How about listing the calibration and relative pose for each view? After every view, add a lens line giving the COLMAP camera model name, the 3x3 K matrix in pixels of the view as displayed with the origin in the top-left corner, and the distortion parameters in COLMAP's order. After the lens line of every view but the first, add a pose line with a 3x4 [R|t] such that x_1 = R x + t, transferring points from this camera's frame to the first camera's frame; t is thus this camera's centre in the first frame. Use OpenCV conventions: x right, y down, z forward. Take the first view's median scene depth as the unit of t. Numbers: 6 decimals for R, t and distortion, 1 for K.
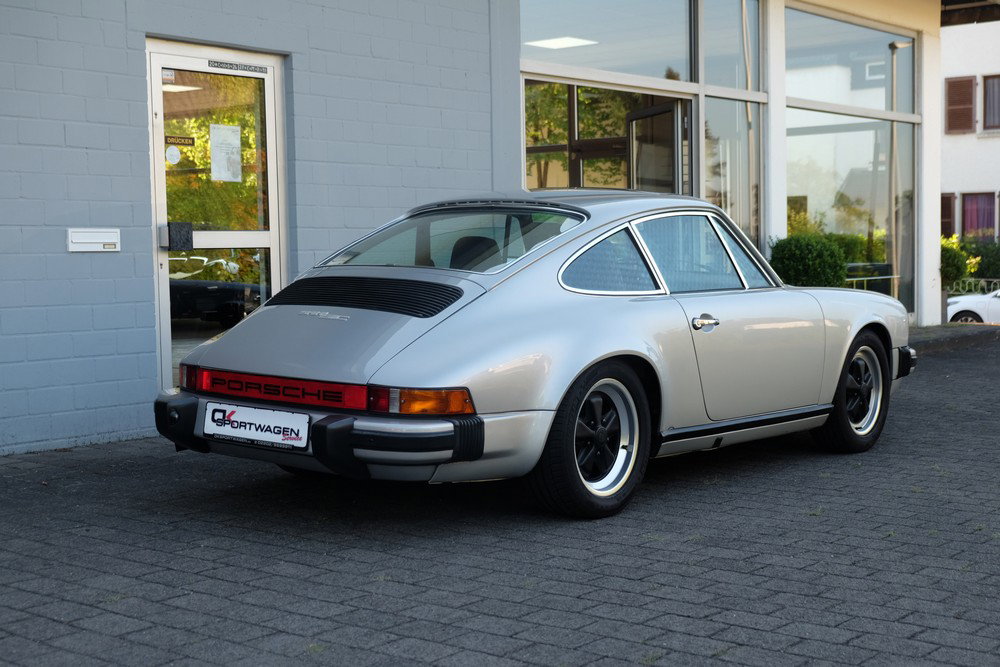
lens RADIAL K [[1476.2, 0, 500.0], [0, 1476.2, 333.5], [0, 0, 1]] dist [0.027688, 0.014507]
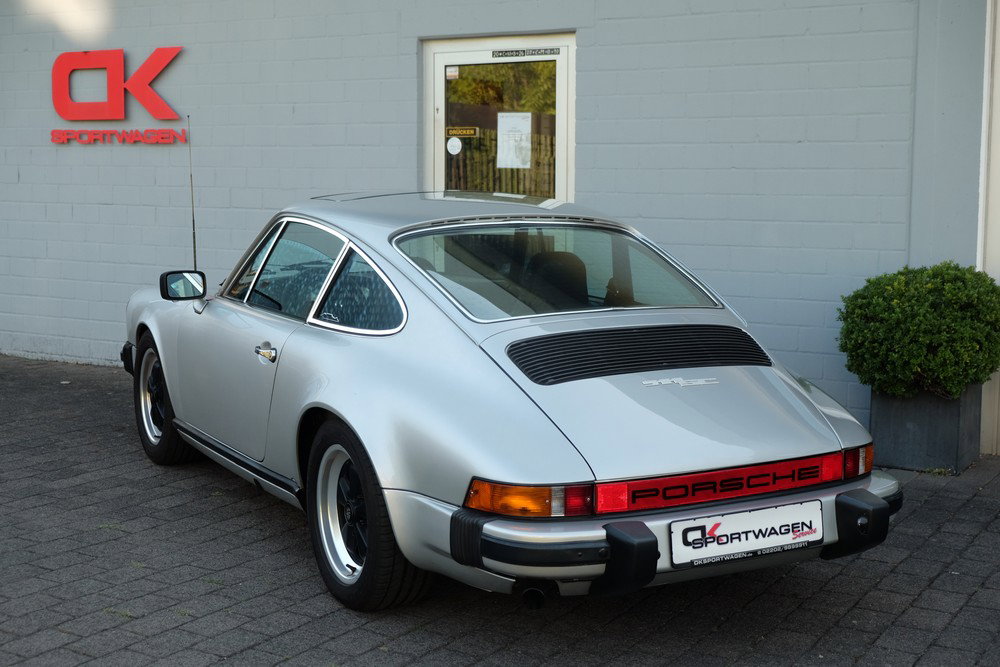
lens RADIAL K [[1442.1, 0, 500.0], [0, 1442.1, 333.5], [0, 0, 1]] dist [0.030068, 0.060615]
pose [[0.378211, -0.134021, 0.915967, -0.905730], [0.067907, 0.990815, 0.116933, -0.142412], [-0.923225, 0.017975, 0.383838, 0.818751]]
